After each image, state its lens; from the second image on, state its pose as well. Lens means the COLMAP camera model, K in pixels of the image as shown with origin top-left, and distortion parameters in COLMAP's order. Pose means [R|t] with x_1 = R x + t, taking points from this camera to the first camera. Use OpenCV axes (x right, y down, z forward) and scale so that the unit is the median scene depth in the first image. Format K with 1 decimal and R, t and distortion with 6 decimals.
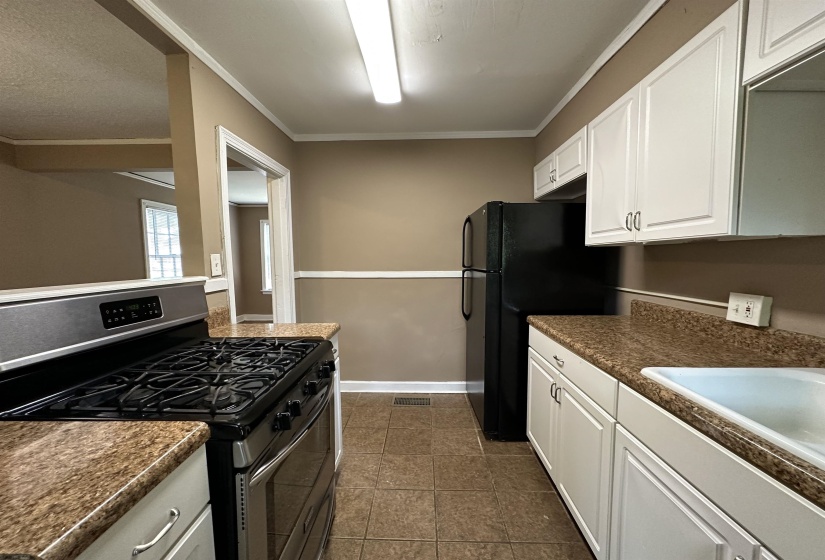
lens RADIAL K [[328.0, 0, 412.9], [0, 328.0, 279.3], [0, 0, 1]] dist [0.001271, 0.000571]
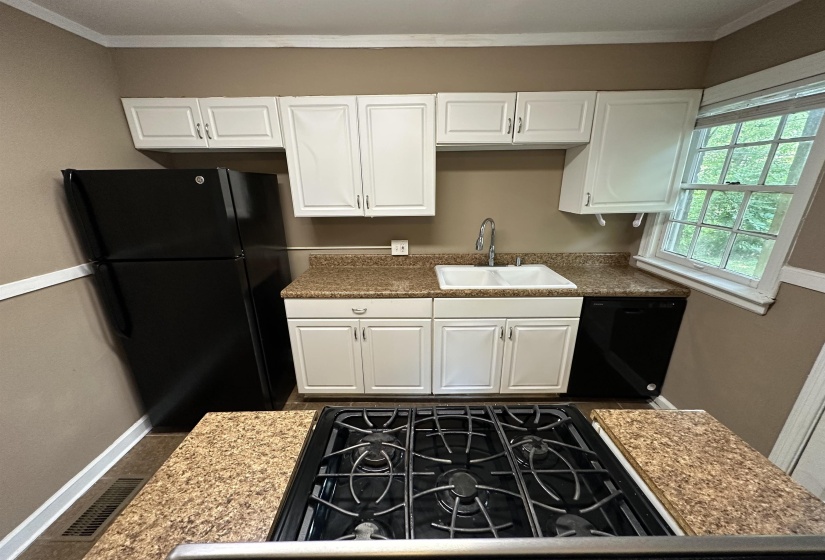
lens RADIAL K [[328.0, 0, 410.3], [0, 328.0, 284.4], [0, 0, 1]] dist [0.001271, 0.000571]
pose [[-0.016157, -0.289279, 0.957108, -0.903218], [0.075488, 0.954148, 0.289659, -0.252427], [-0.997016, 0.076930, 0.006421, 0.875895]]
